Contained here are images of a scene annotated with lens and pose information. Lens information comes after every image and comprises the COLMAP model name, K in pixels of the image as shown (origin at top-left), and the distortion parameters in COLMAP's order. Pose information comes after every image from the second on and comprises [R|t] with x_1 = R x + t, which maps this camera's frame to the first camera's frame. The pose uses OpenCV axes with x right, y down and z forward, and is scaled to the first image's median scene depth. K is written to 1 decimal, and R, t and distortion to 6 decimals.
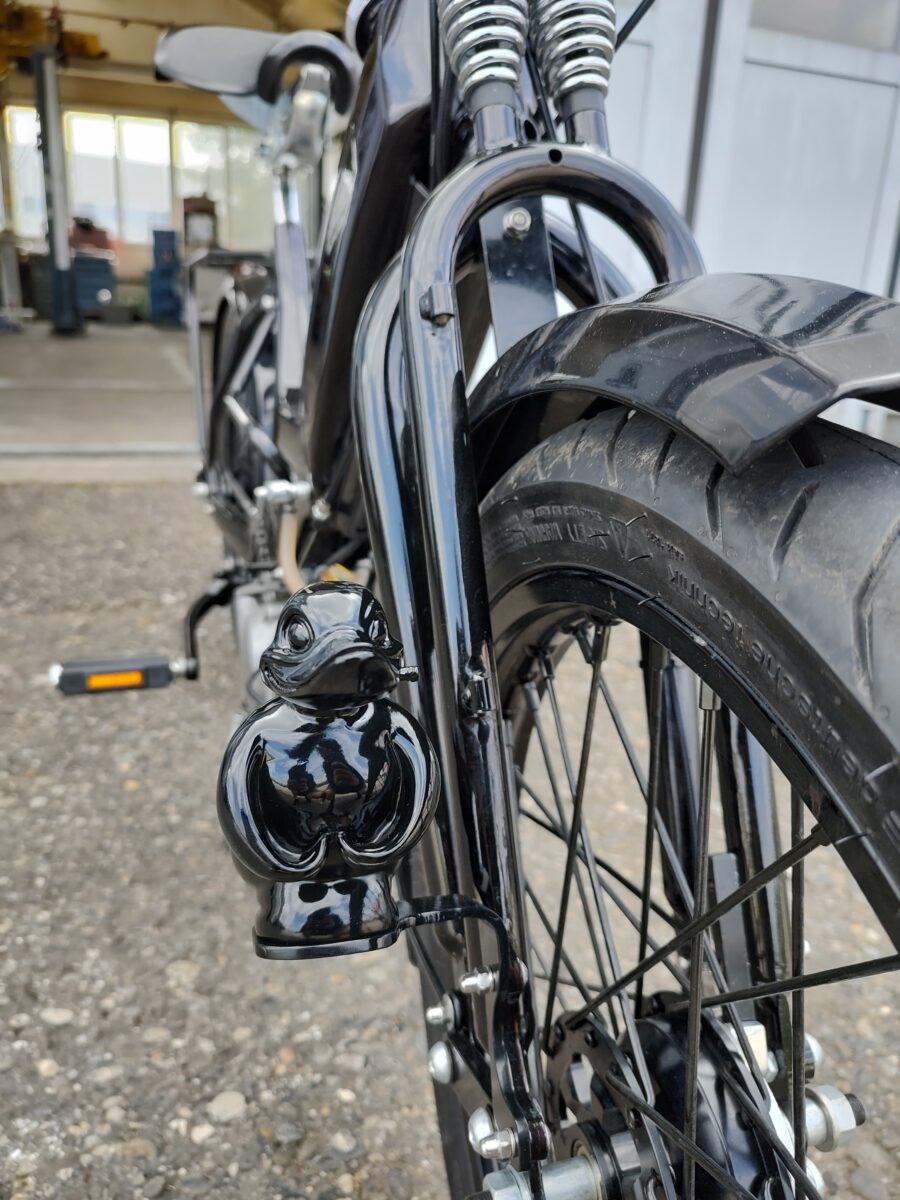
lens RADIAL K [[910.2, 0, 451.3], [0, 910.2, 613.7], [0, 0, 1]] dist [-0.005363, -0.005629]
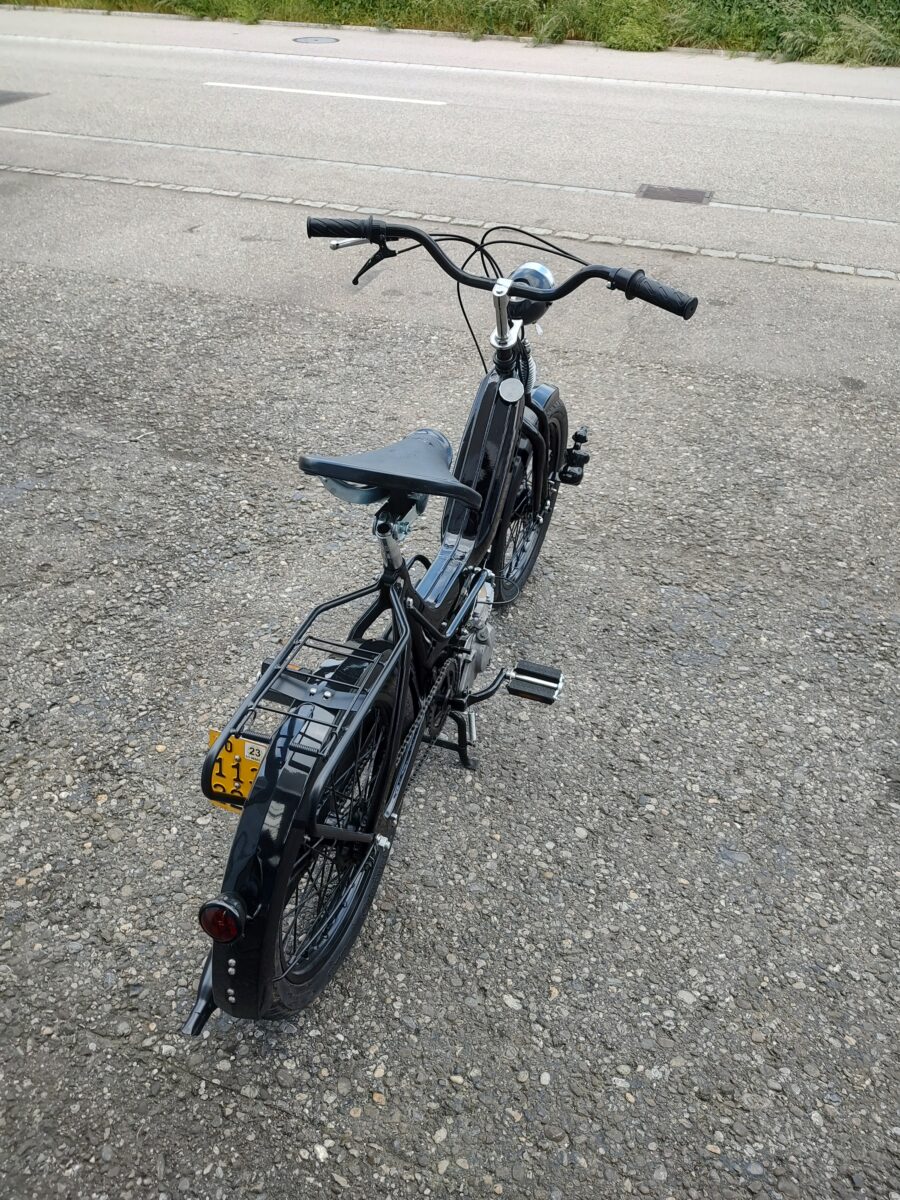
lens RADIAL K [[871.5, 0, 447.8], [0, 871.5, 605.8], [0, 0, 1]] dist [0.021431, -0.008820]
pose [[-0.780644, -0.431661, 0.451955, -1.283689], [0.141008, 0.582860, 0.800245, -2.086274], [-0.608861, 0.688436, -0.394138, 2.186858]]
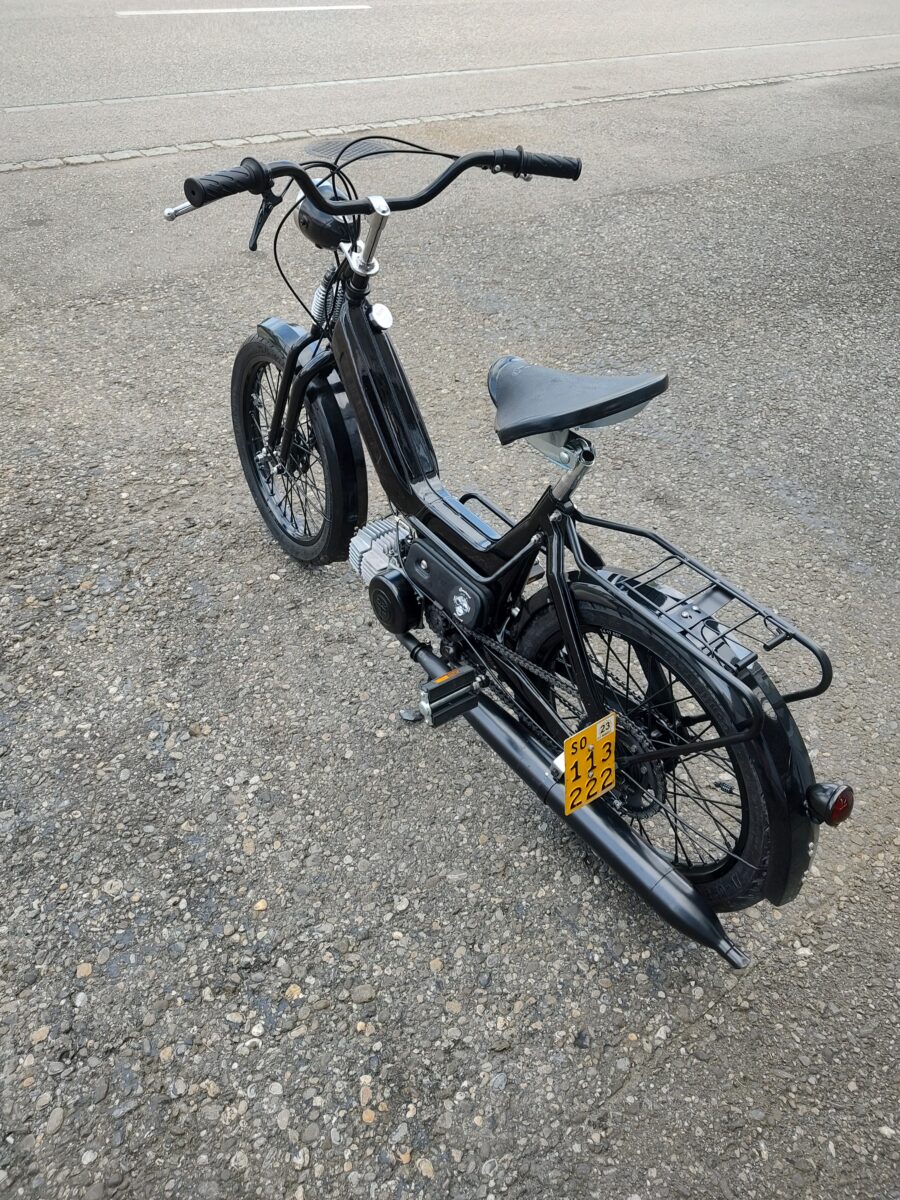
lens RADIAL K [[871.5, 0, 447.8], [0, 871.5, 605.8], [0, 0, 1]] dist [0.021431, -0.008820]
pose [[-0.943807, 0.130605, -0.303595, 0.565497], [-0.196724, 0.516135, 0.833609, -2.010913], [0.265570, 0.846491, -0.461439, 2.447418]]
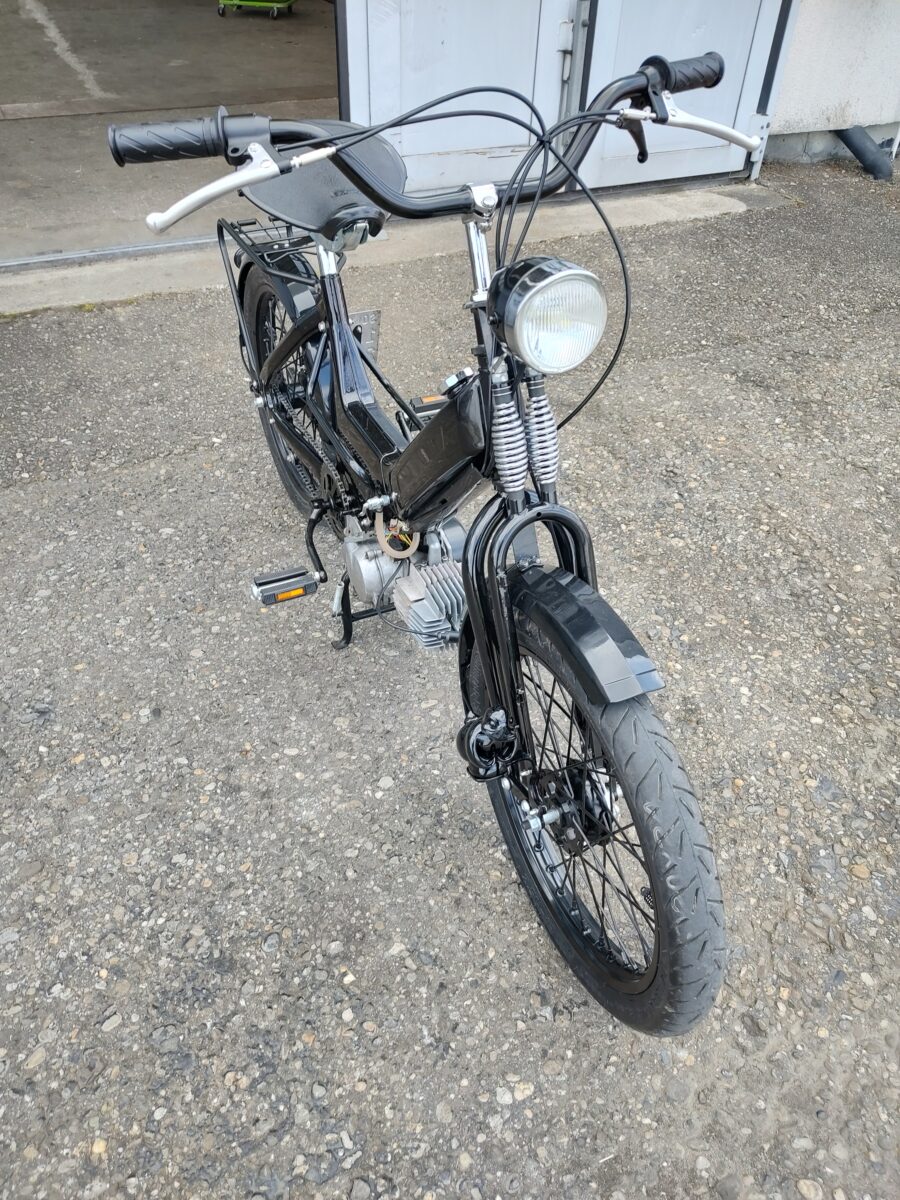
lens RADIAL K [[871.5, 0, 447.8], [0, 871.5, 605.8], [0, 0, 1]] dist [0.021431, -0.008820]
pose [[0.993130, -0.091237, 0.073268, -0.205733], [0.055337, 0.917897, 0.392941, -0.692329], [-0.103103, -0.386187, 0.916640, -0.822674]]
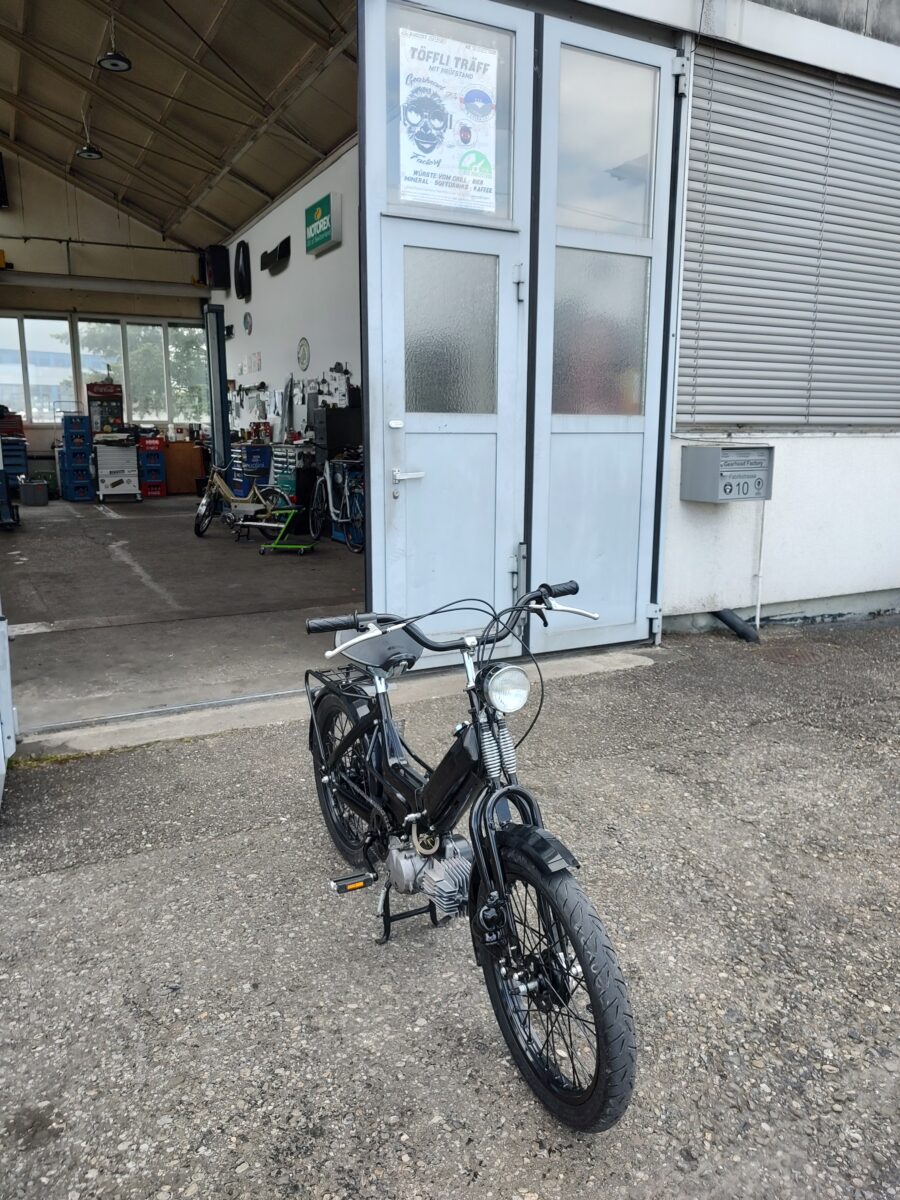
lens RADIAL K [[871.5, 0, 447.8], [0, 871.5, 605.8], [0, 0, 1]] dist [0.021431, -0.008820]
pose [[0.987907, -0.076204, 0.135026, -0.444721], [0.091419, 0.989683, -0.110319, -0.547249], [-0.125227, 0.121328, 0.984682, -2.170511]]
